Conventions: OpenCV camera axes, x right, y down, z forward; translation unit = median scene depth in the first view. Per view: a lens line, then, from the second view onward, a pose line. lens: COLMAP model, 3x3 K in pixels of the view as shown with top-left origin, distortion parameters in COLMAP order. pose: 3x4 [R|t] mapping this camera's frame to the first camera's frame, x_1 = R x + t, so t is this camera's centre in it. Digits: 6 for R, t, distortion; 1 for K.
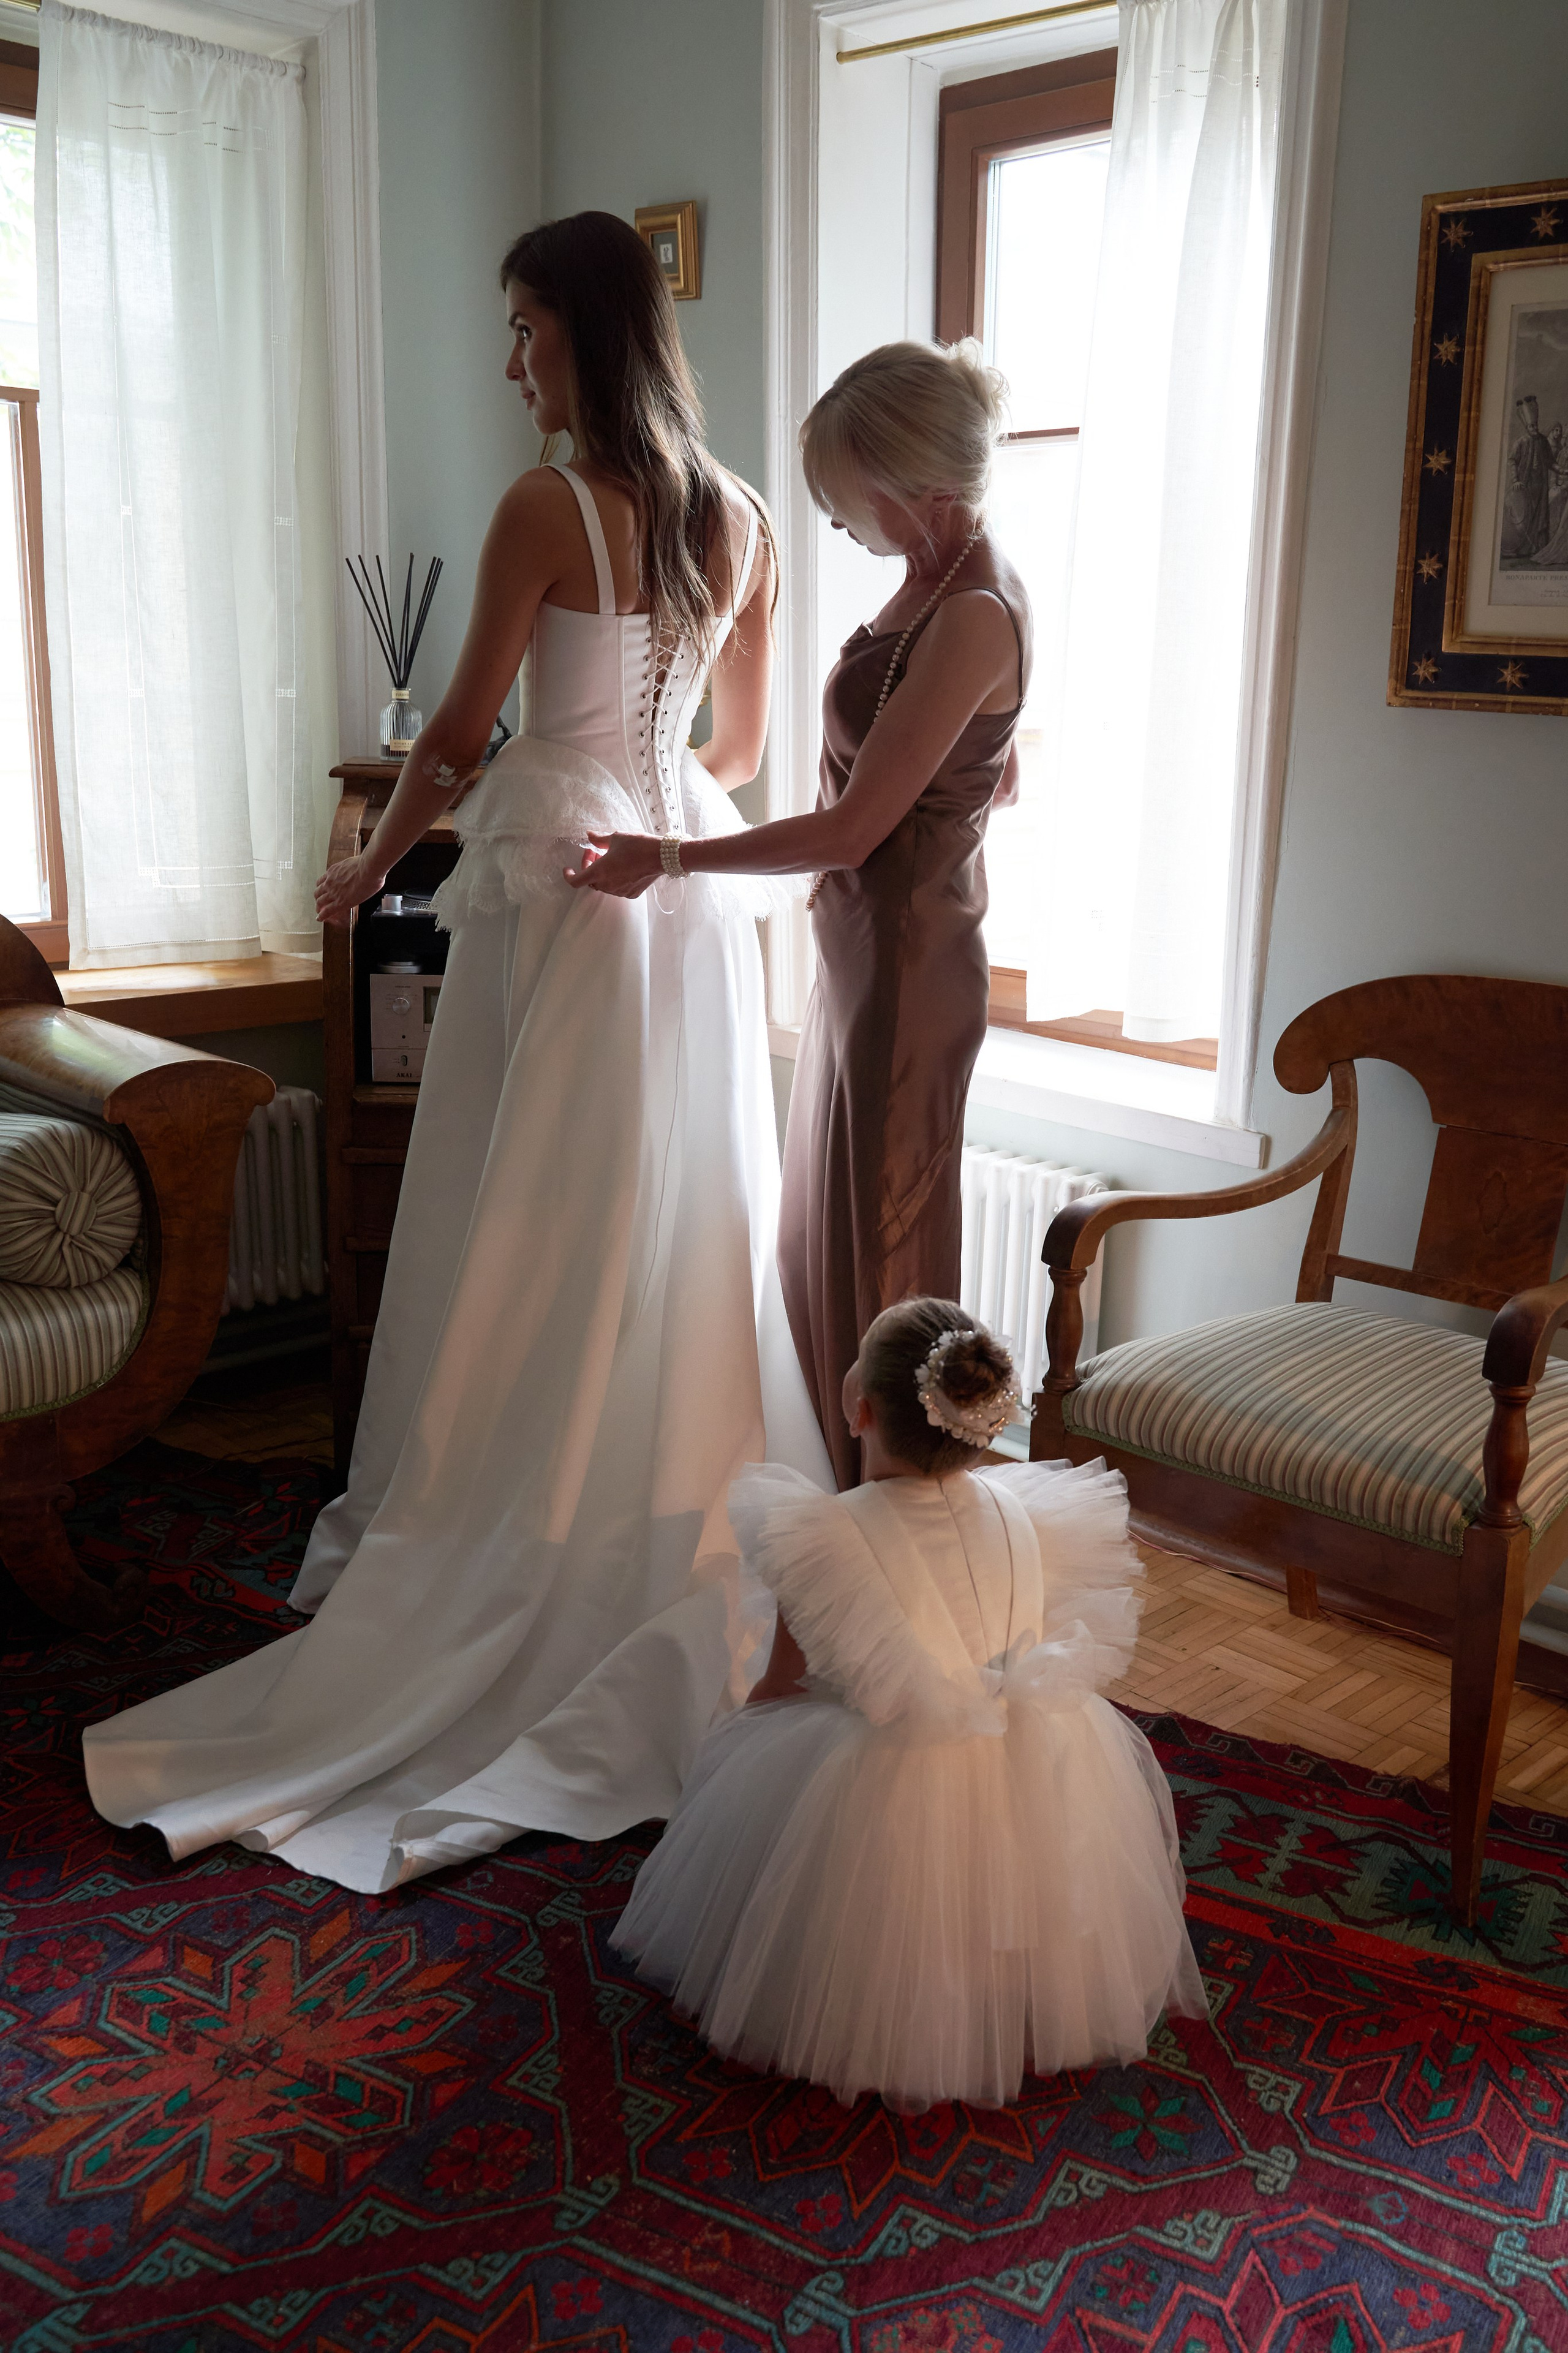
lens RADIAL K [[2056.4, 0, 780.9], [0, 2056.4, 1184.7], [0, 0, 1]] dist [0.040270, -0.075664]
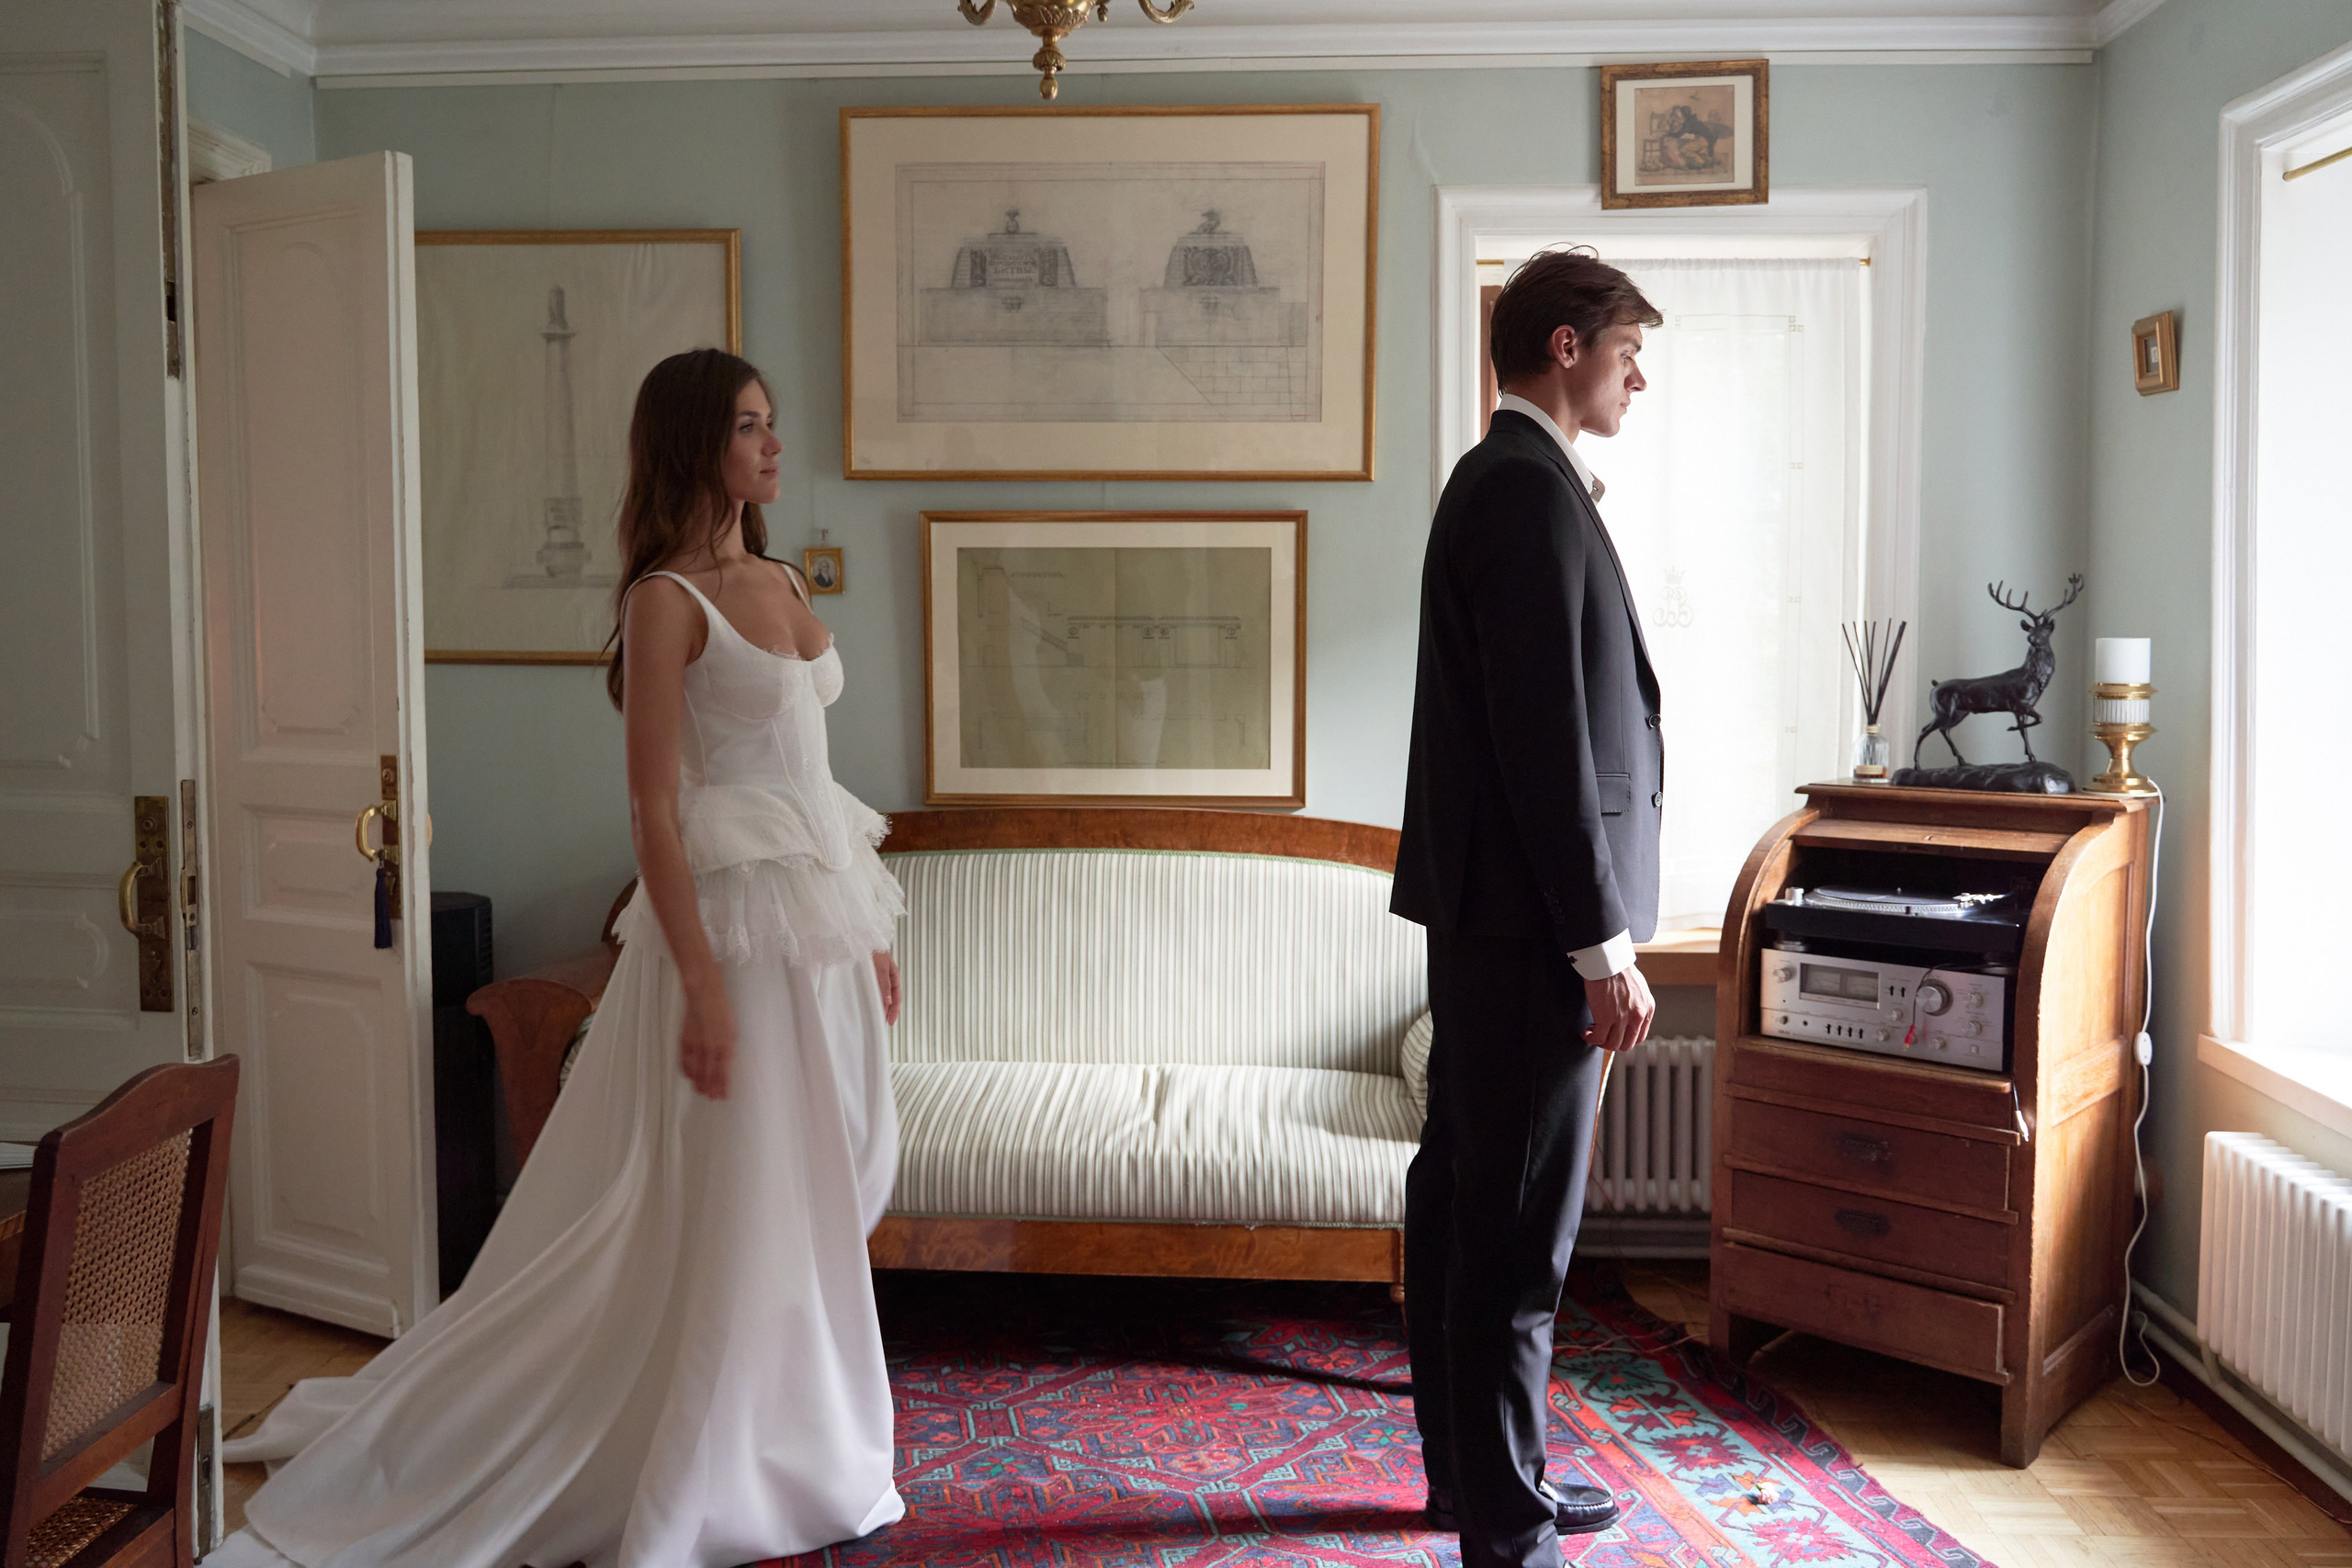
lens RADIAL K [[1904.1, 0, 1178.5], [0, 1904.1, 772.2], [0, 0, 1]] dist [0.005400, -0.009340]
pose [[0.667978, 0.023585, -0.743807, 0.512707], [-0.160805, 0.980459, -0.113323, -0.021706], [0.726600, 0.195306, 0.658718, -0.062171]]
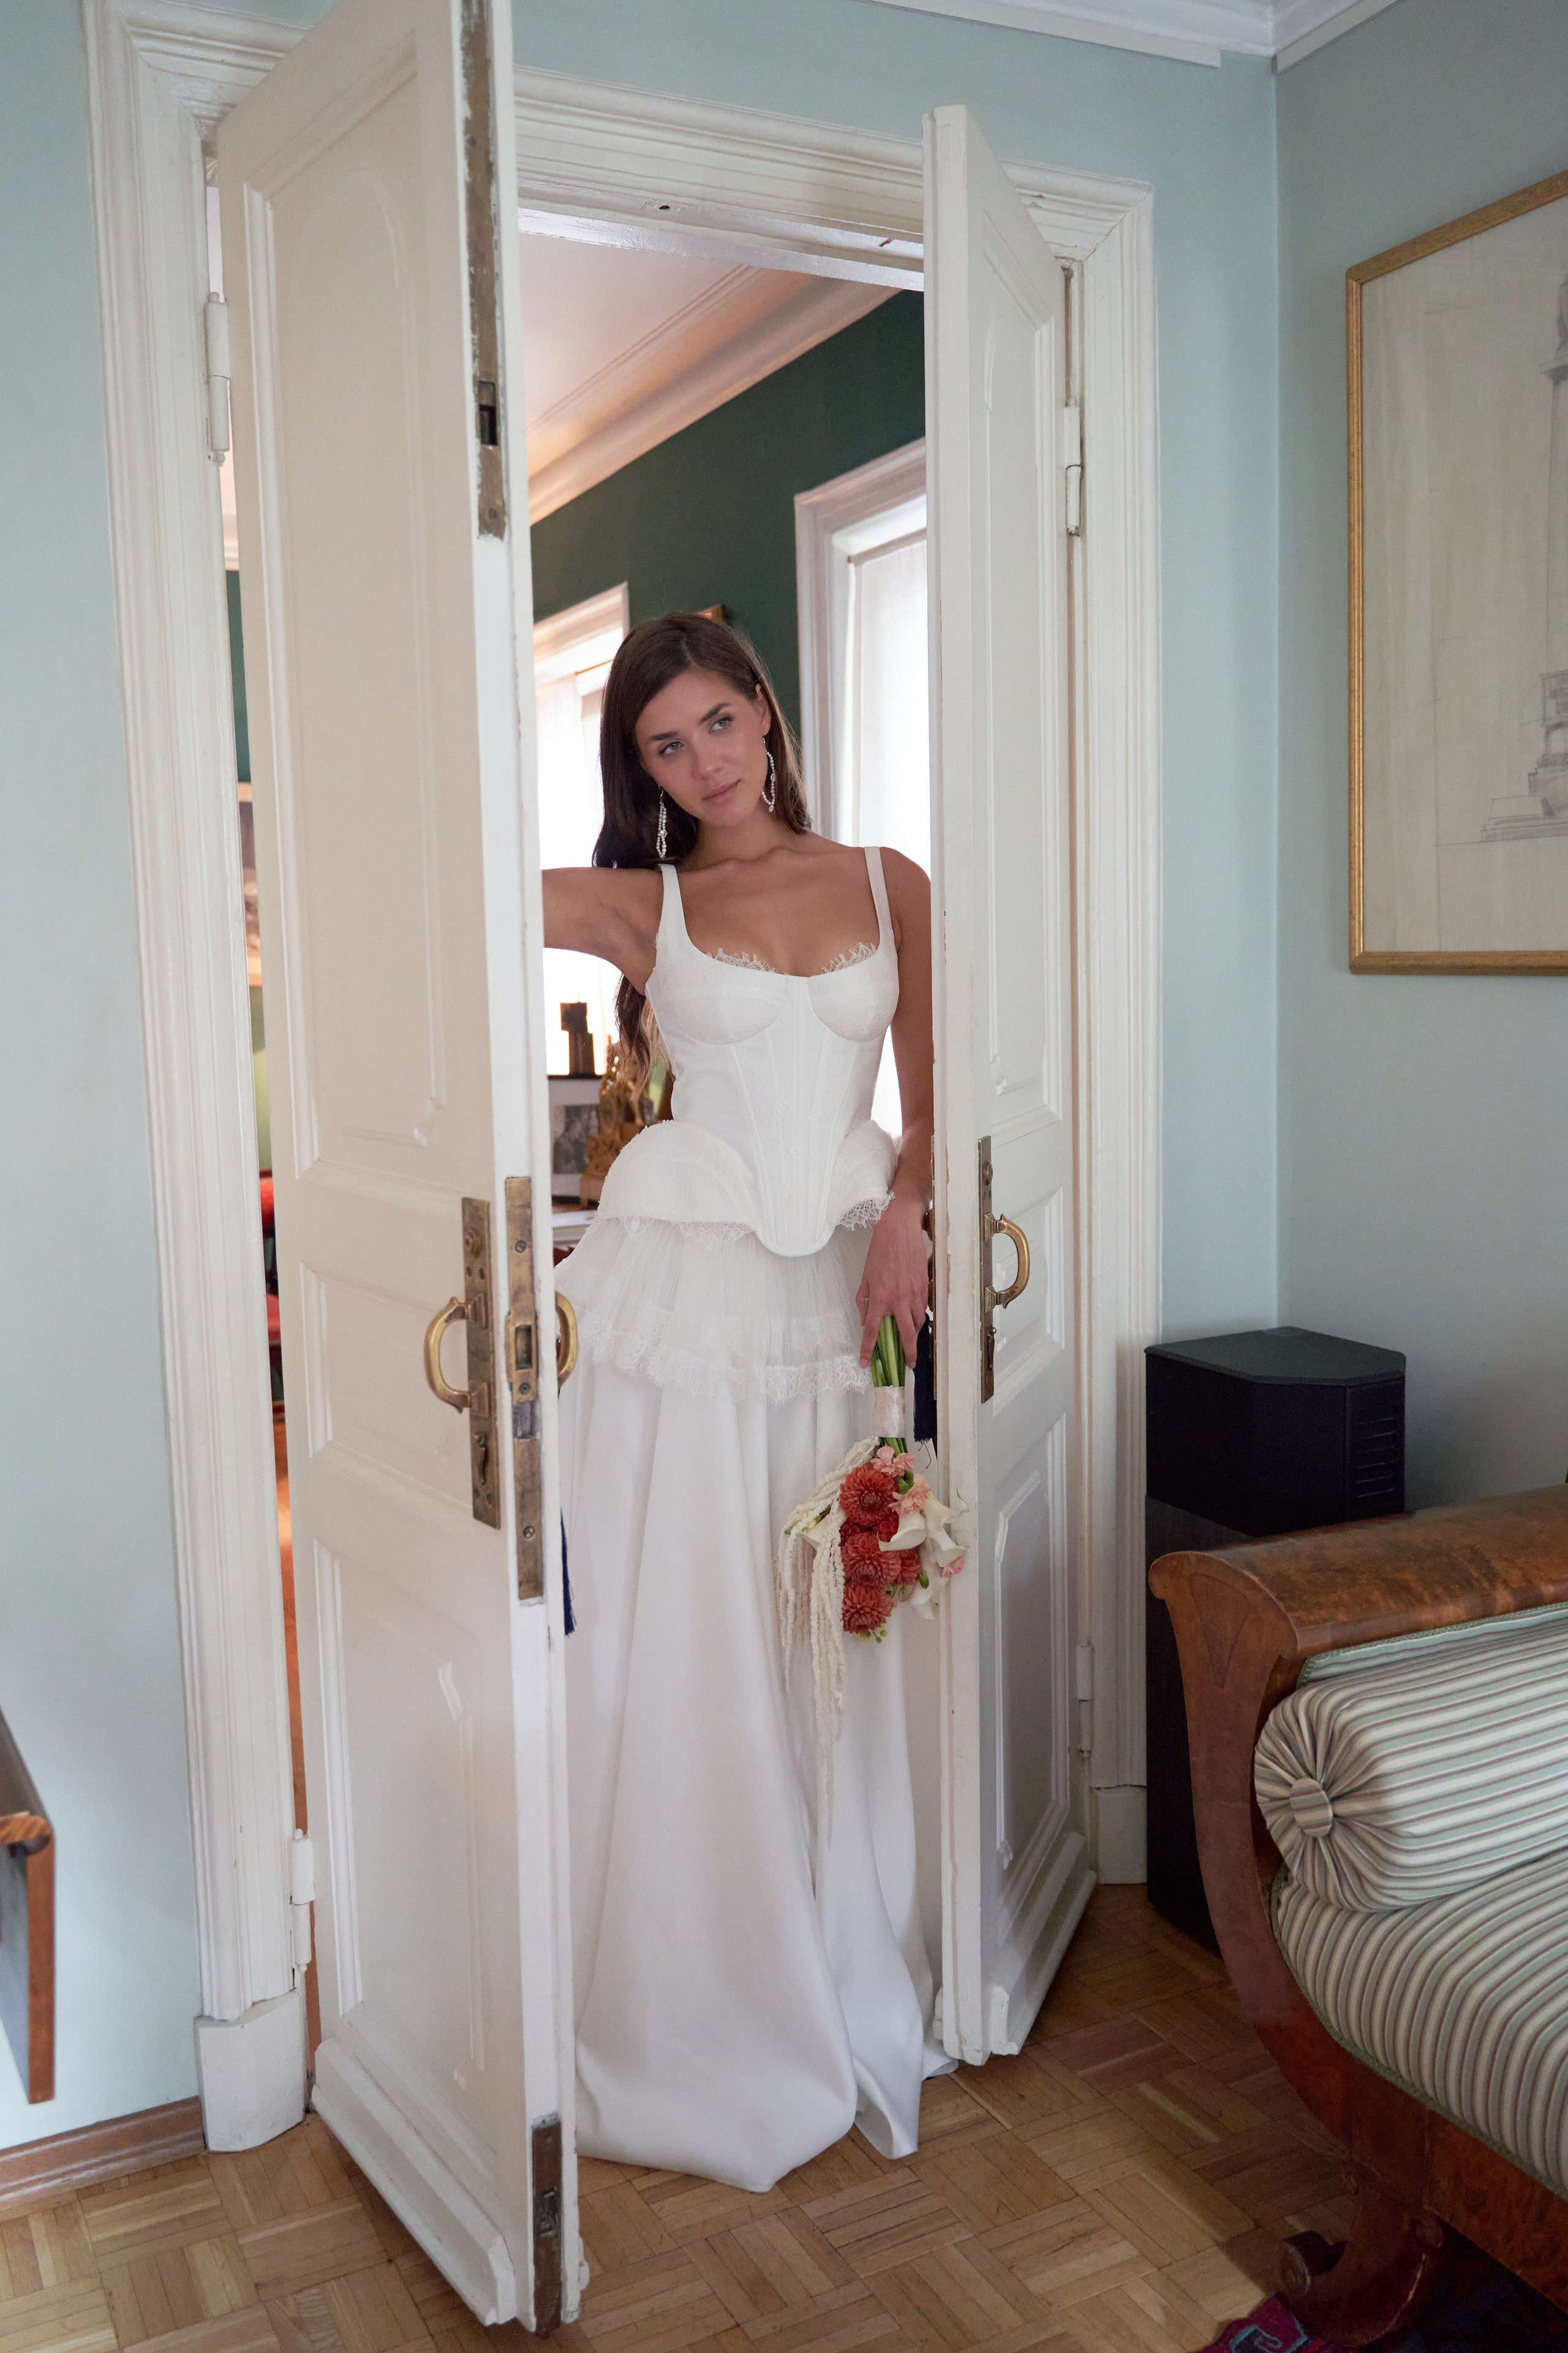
lens RADIAL K [[1904.9, 0, 785.1], [0, 1904.9, 1172.9], [0, 0, 1]] dist [0.005400, -0.009340]
pose [[-0.322935, 0.089327, -0.942196, -0.090791], [-0.209987, 0.963960, 0.163363, -0.197628], [0.922832, 0.250604, -0.292538, 0.581245]]
